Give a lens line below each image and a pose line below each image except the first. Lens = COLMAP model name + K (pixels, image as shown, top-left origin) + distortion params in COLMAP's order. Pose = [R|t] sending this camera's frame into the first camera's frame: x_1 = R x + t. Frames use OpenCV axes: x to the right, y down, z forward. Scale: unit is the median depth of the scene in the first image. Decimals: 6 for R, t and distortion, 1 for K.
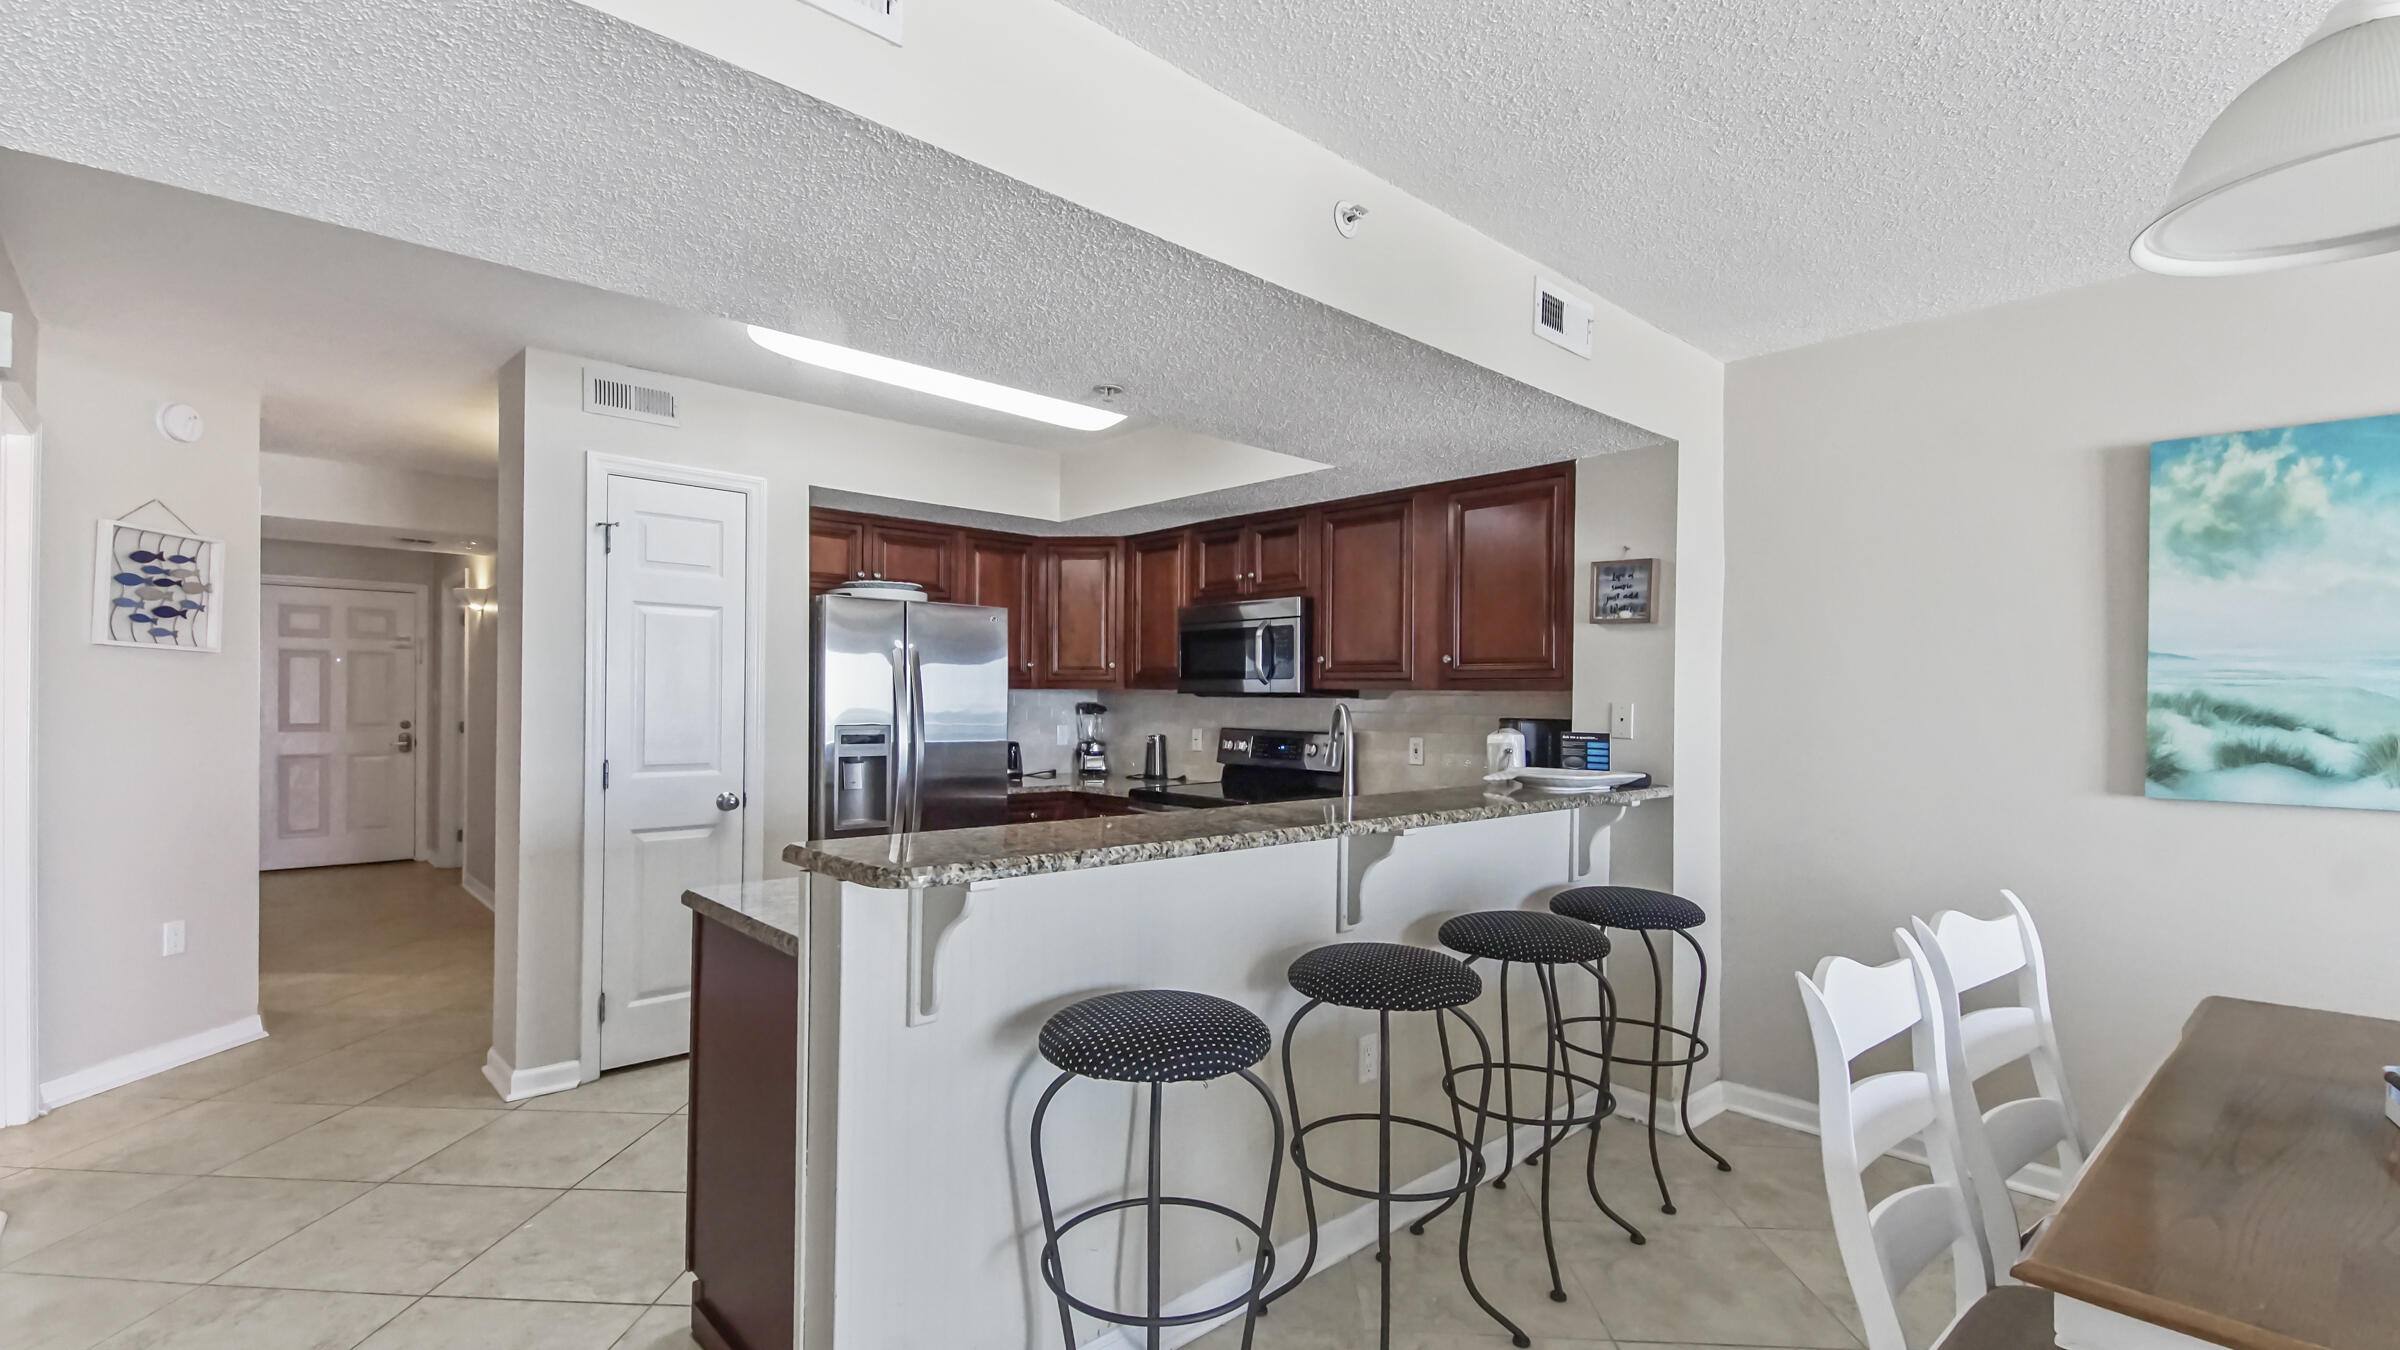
lens RADIAL K [[1050.8, 0, 1119.2], [0, 1050.8, 694.3], [0, 0, 1]] dist [0.028318, -0.015194]
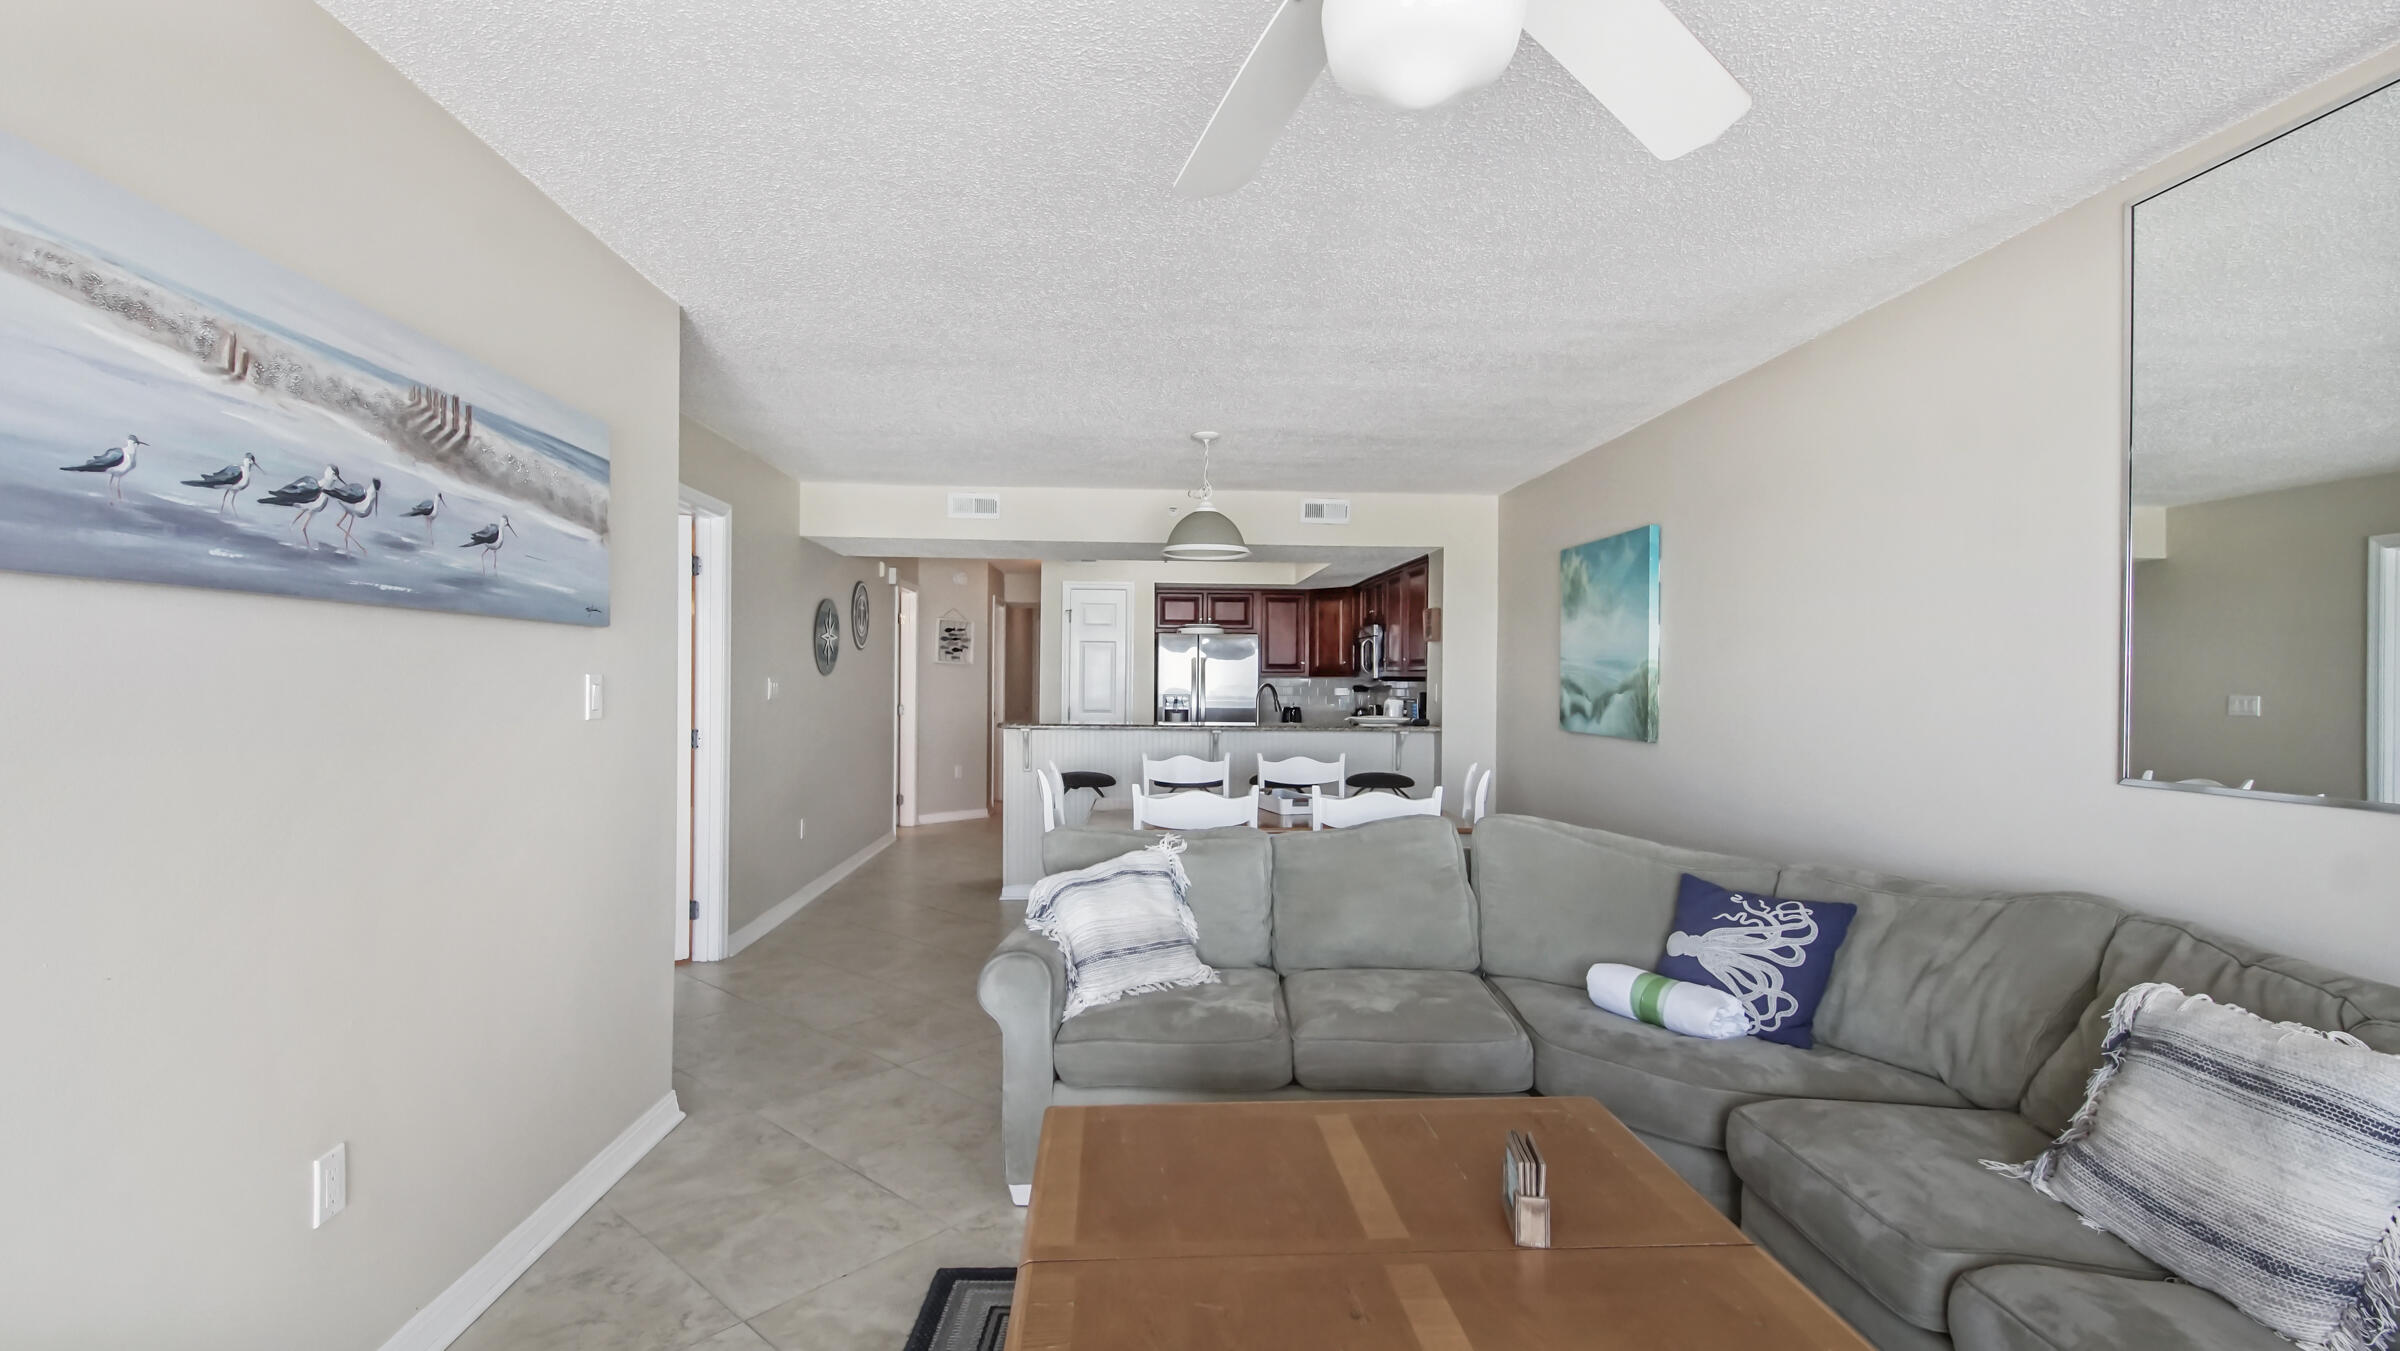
lens RADIAL K [[1050.8, 0, 1181.7], [0, 1050.8, 675.0], [0, 0, 1]] dist [0.028318, -0.015194]
pose [[0.777153, -0.005605, -0.629287, 1.654386], [0.002346, 0.999979, -0.006010, 0.004871], [0.629307, 0.003194, 0.777150, -0.957392]]
